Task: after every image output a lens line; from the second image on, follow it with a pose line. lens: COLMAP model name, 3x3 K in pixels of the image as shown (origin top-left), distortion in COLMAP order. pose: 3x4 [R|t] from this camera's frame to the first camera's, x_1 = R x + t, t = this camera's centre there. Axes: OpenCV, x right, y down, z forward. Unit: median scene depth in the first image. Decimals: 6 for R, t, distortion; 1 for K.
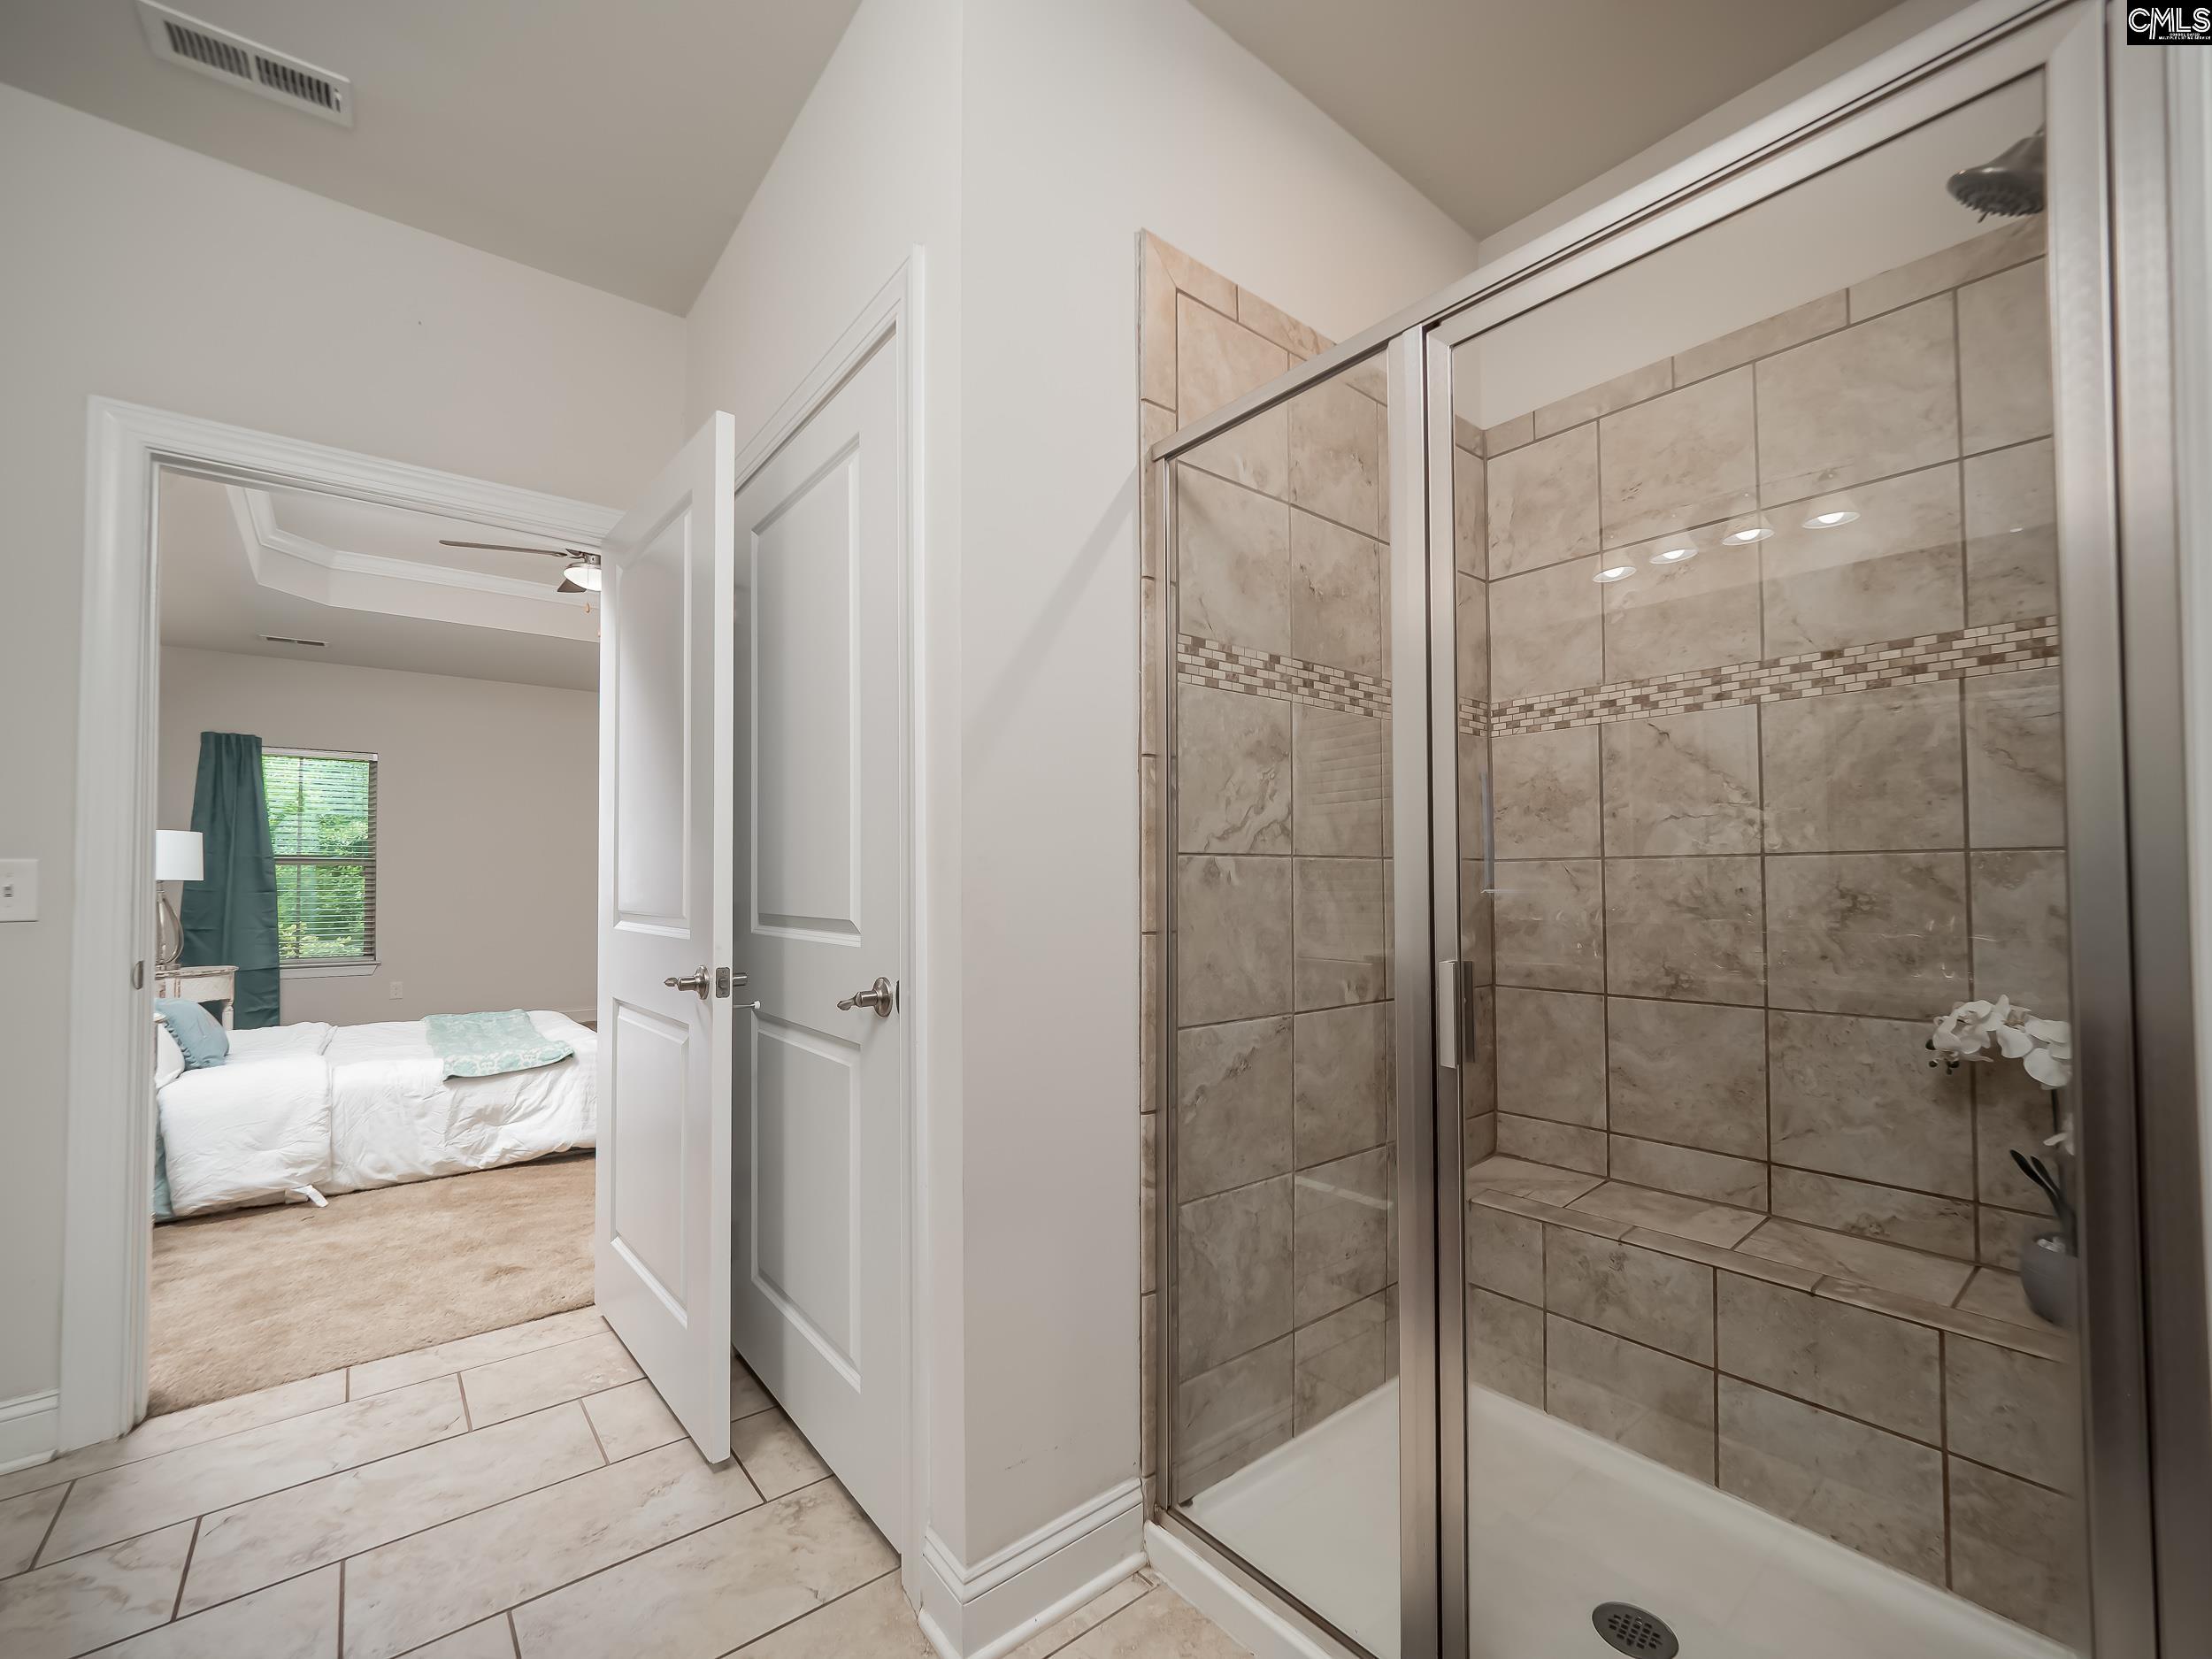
lens RADIAL K [[981.6, 0, 1101.2], [0, 981.6, 858.5], [0, 0, 1]] dist [-0.001100, -0.000822]
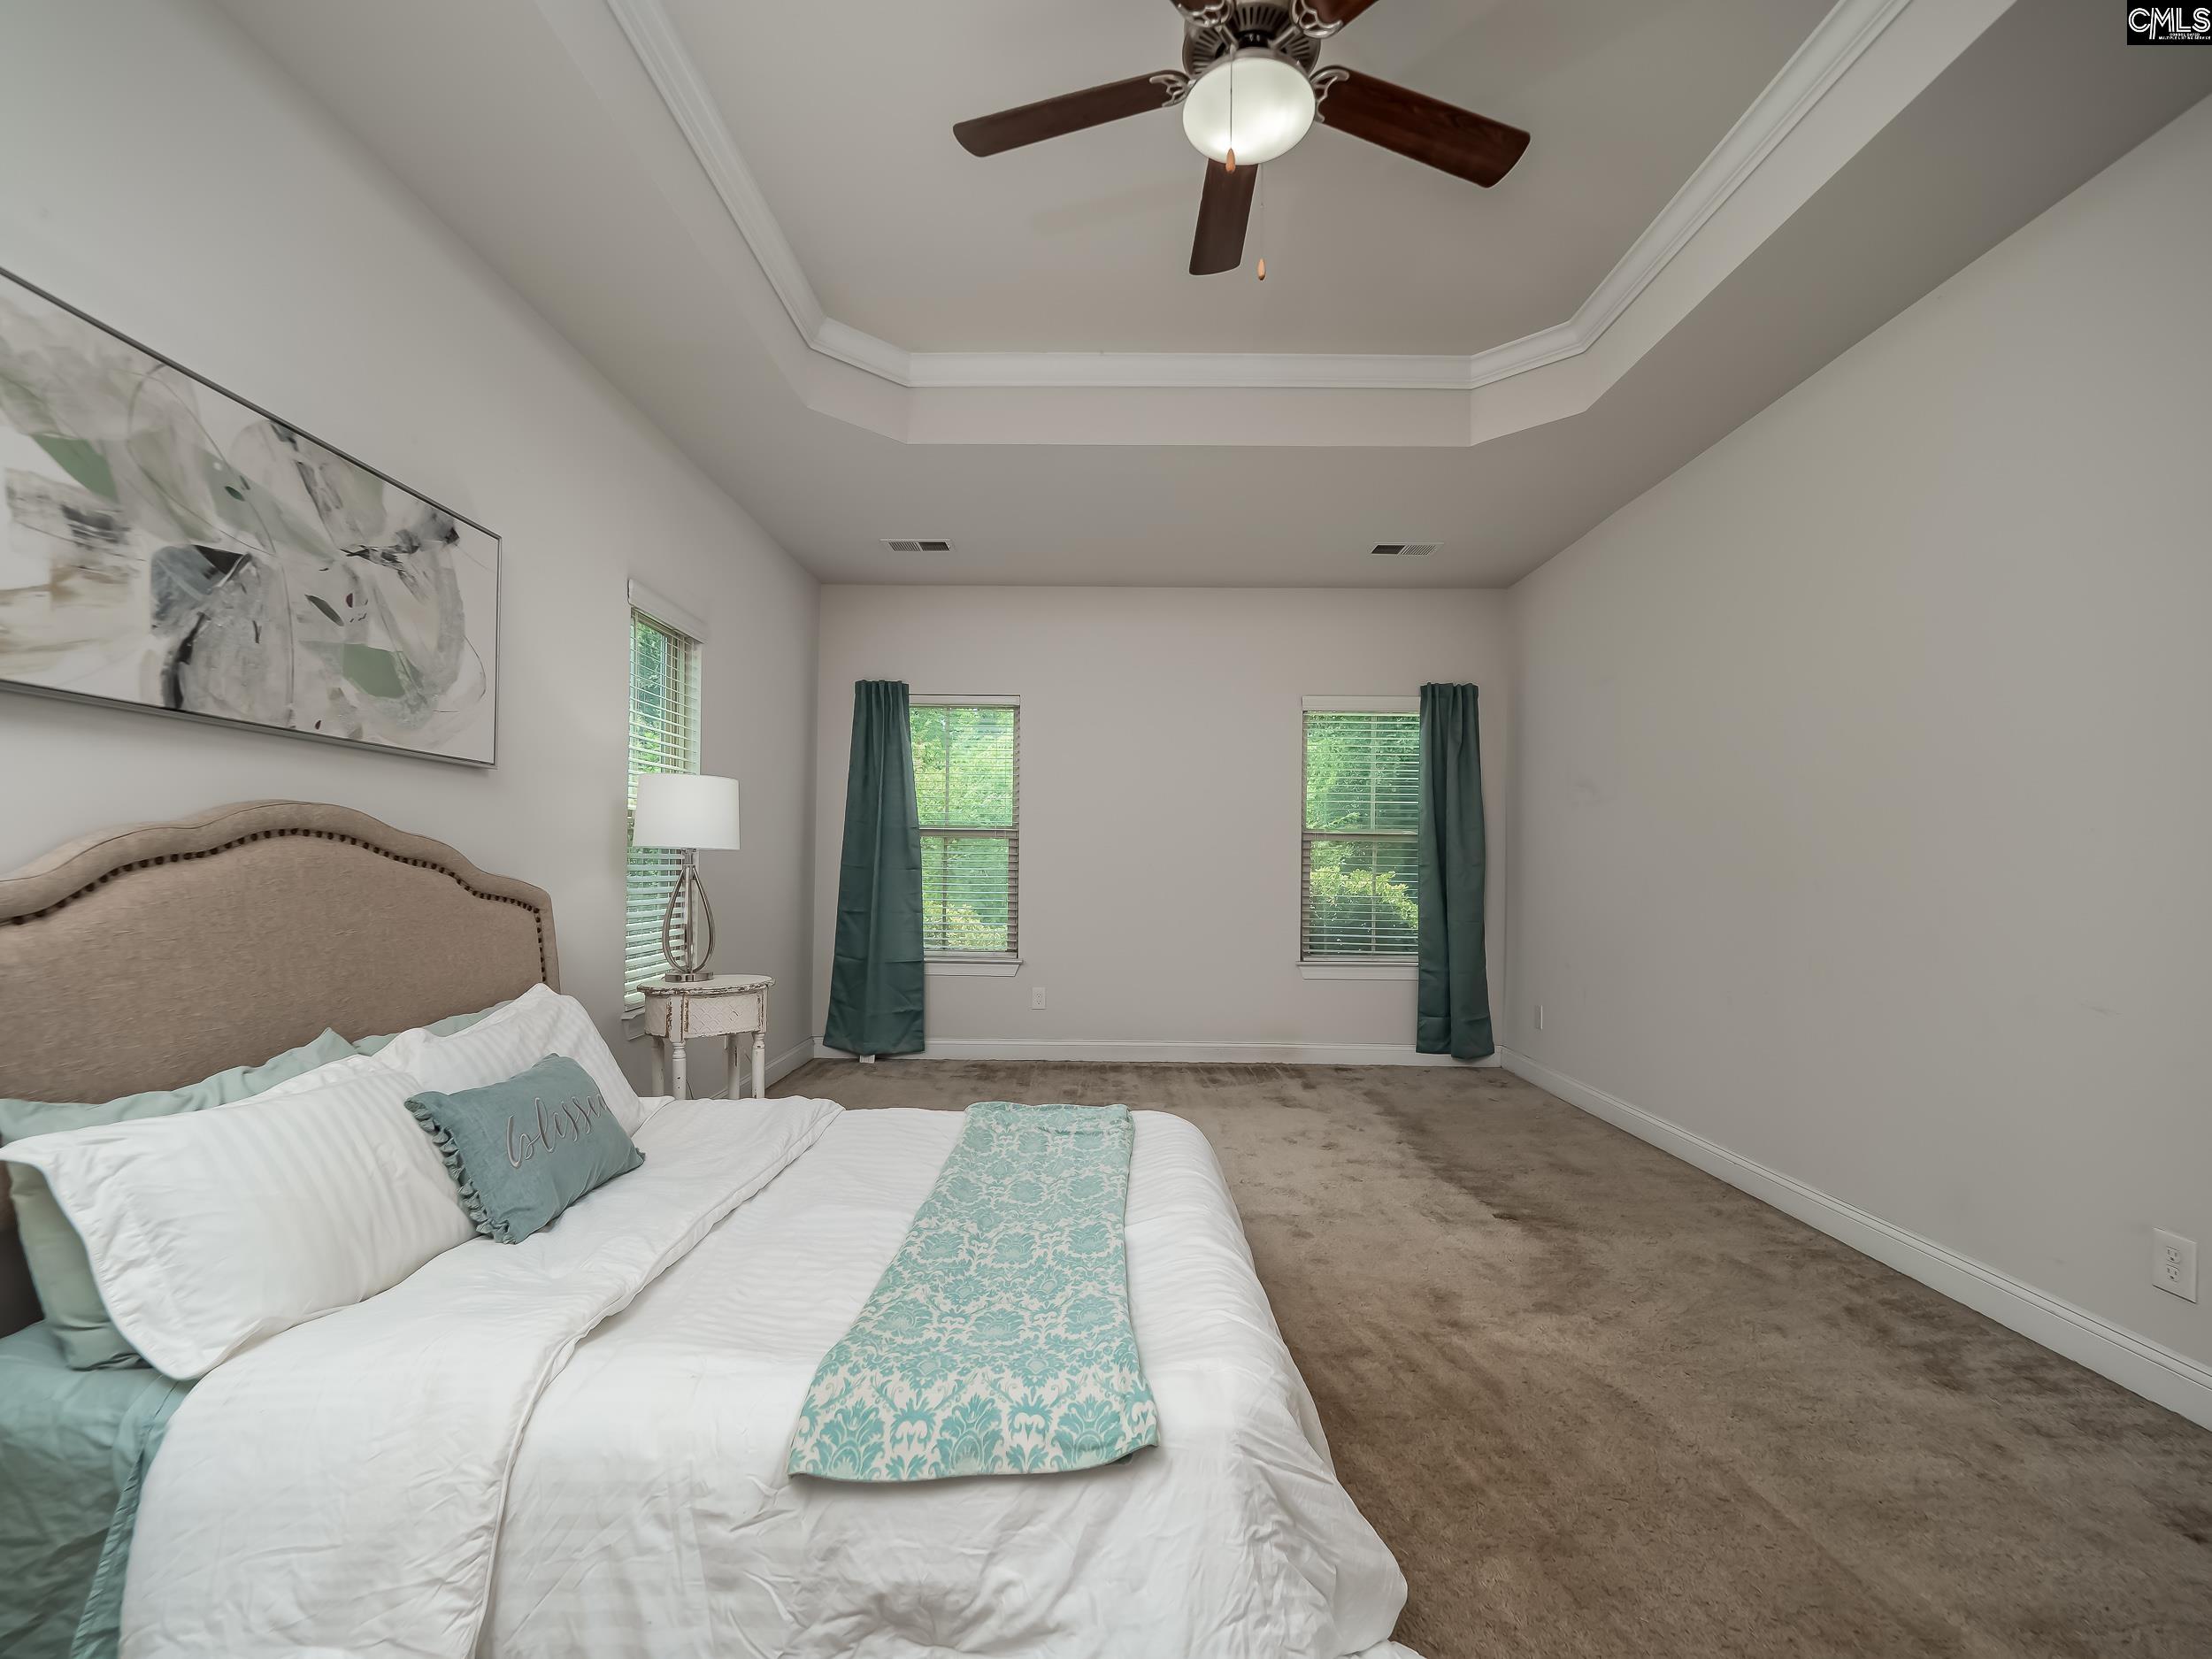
lens RADIAL K [[957.8, 0, 1147.2], [0, 957.8, 863.0], [0, 0, 1]] dist [-0.001334, -0.004585]
pose [[0.818254, 0.012811, -0.574714, -0.228237], [-0.003272, 0.999839, 0.017629, 0.014050], [0.574848, -0.012544, 0.818164, 0.461188]]
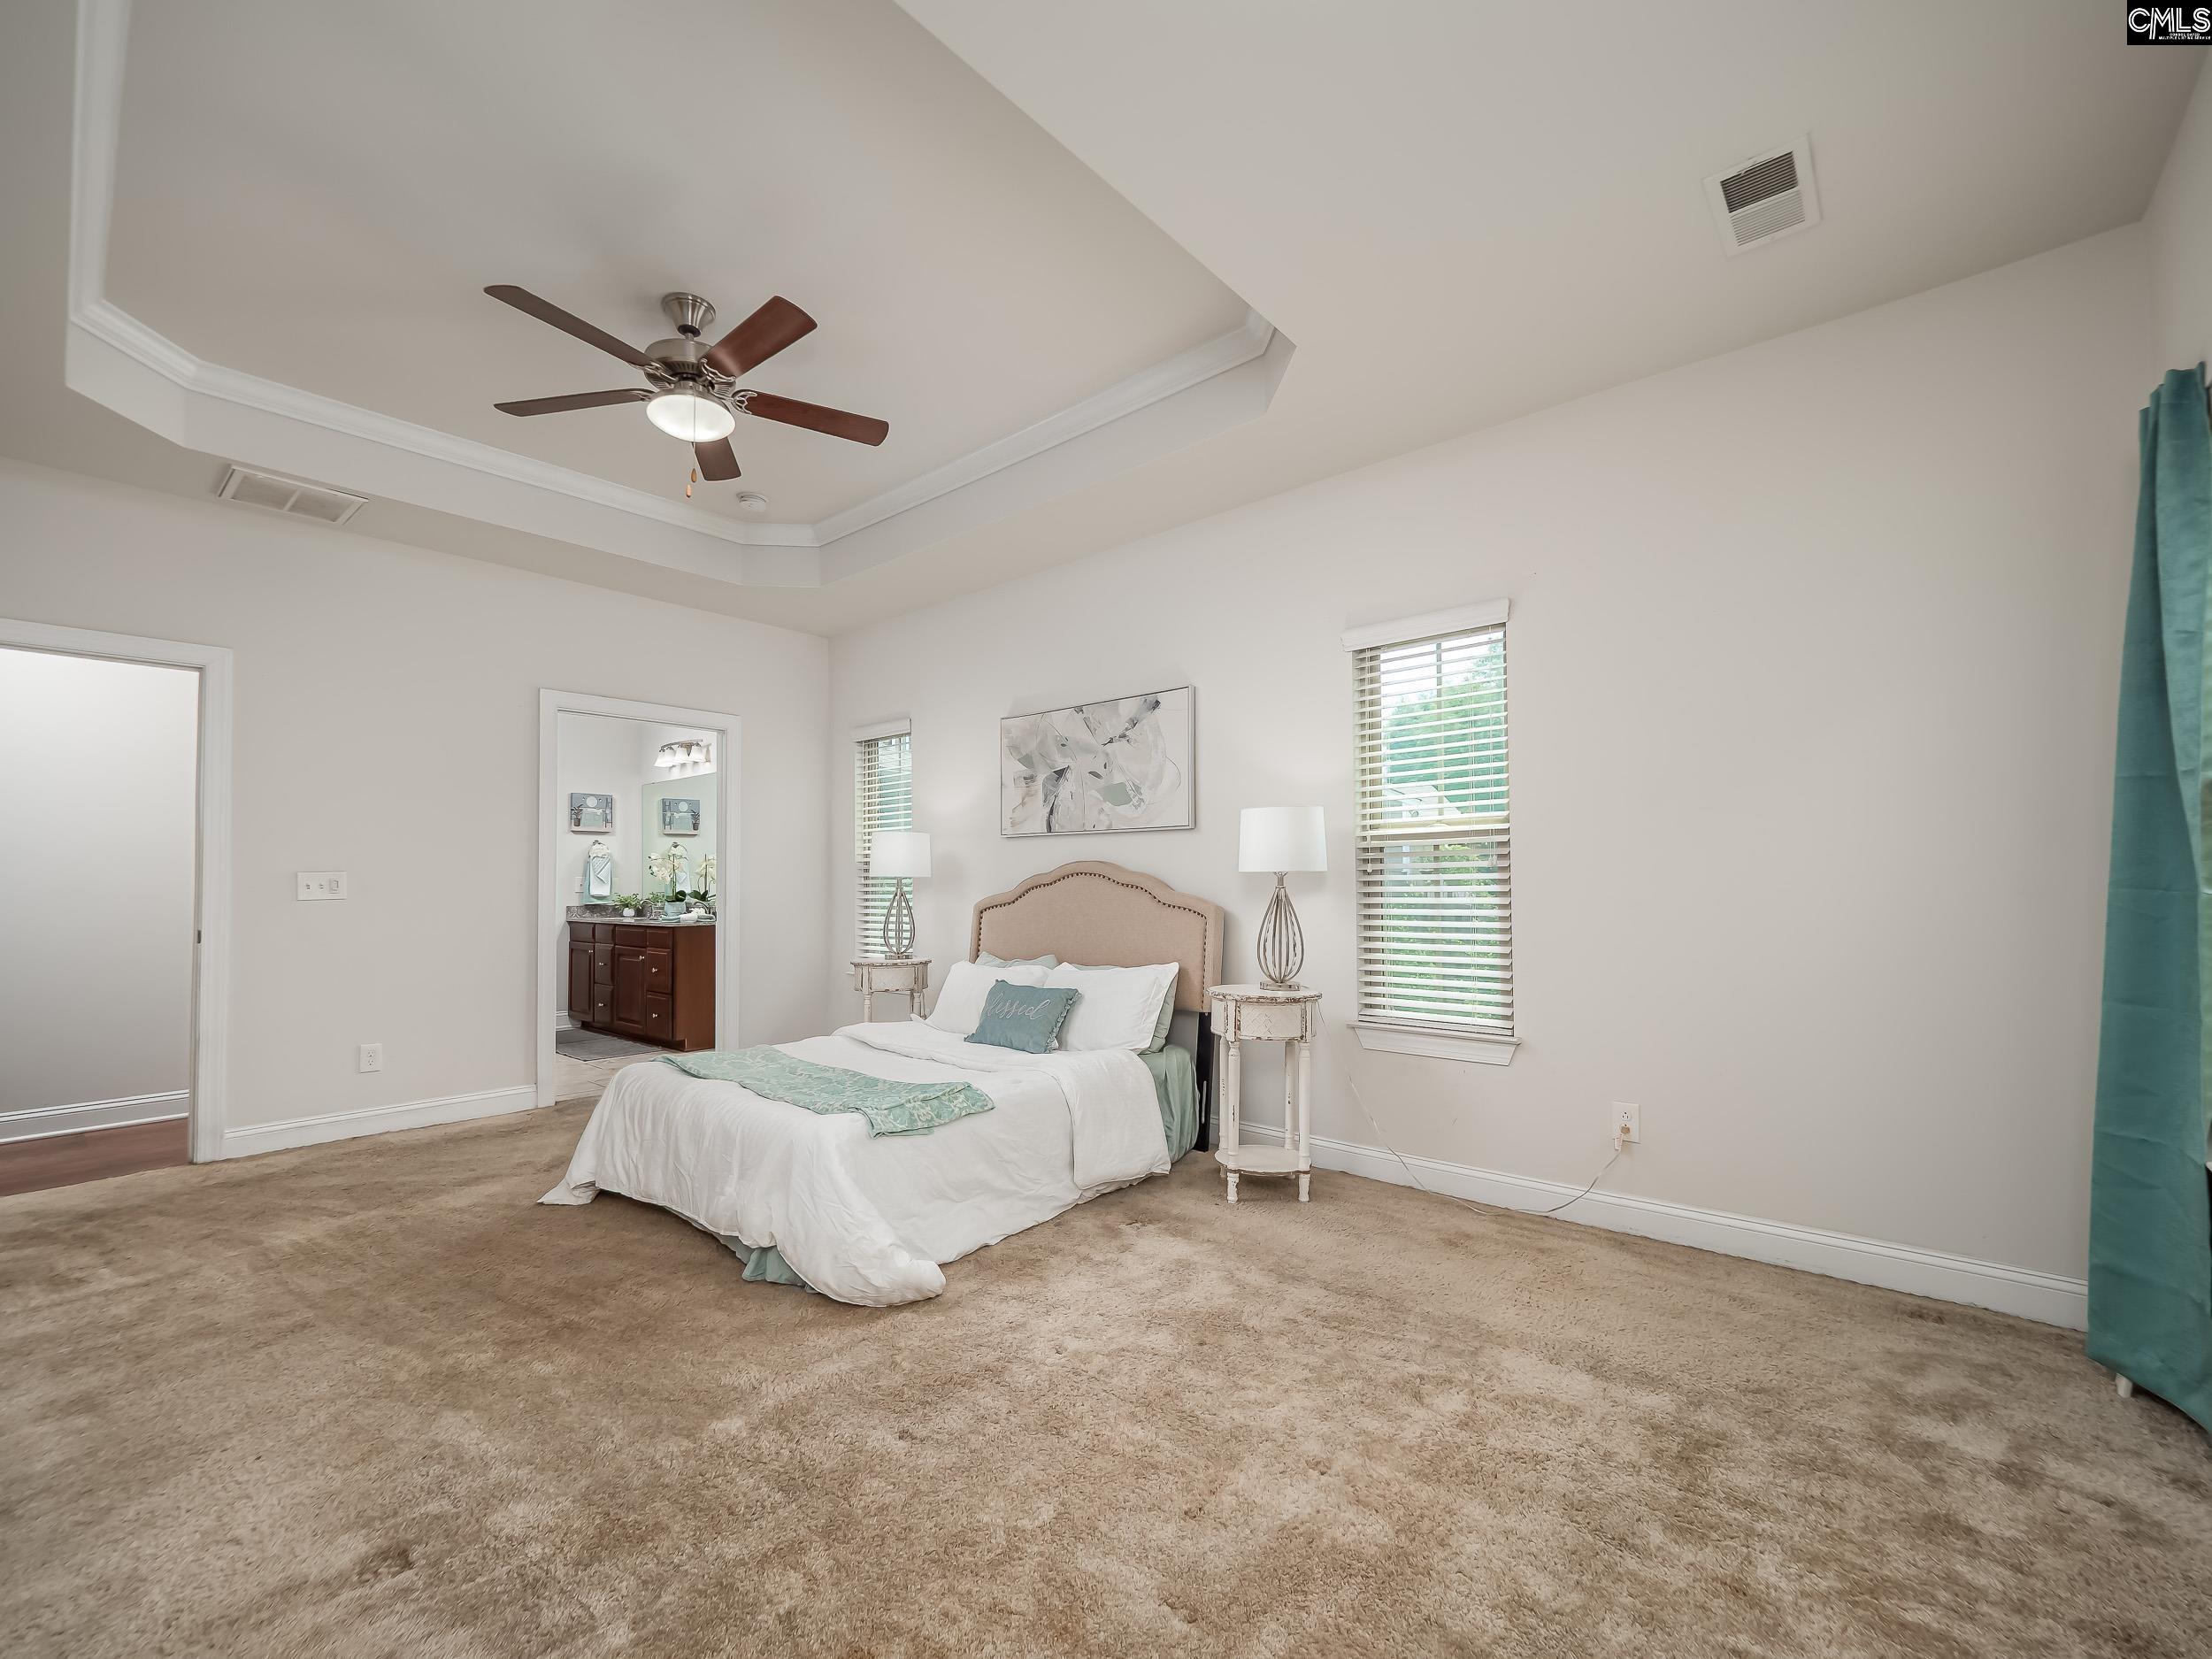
lens RADIAL K [[981.6, 0, 1101.2], [0, 981.6, 858.5], [0, 0, 1]] dist [-0.001100, -0.000822]
pose [[-0.983274, 0.007289, -0.181987, -0.493906], [0.016719, 0.998592, -0.050335, 0.035427], [0.181364, -0.052536, -0.982012, 1.253680]]
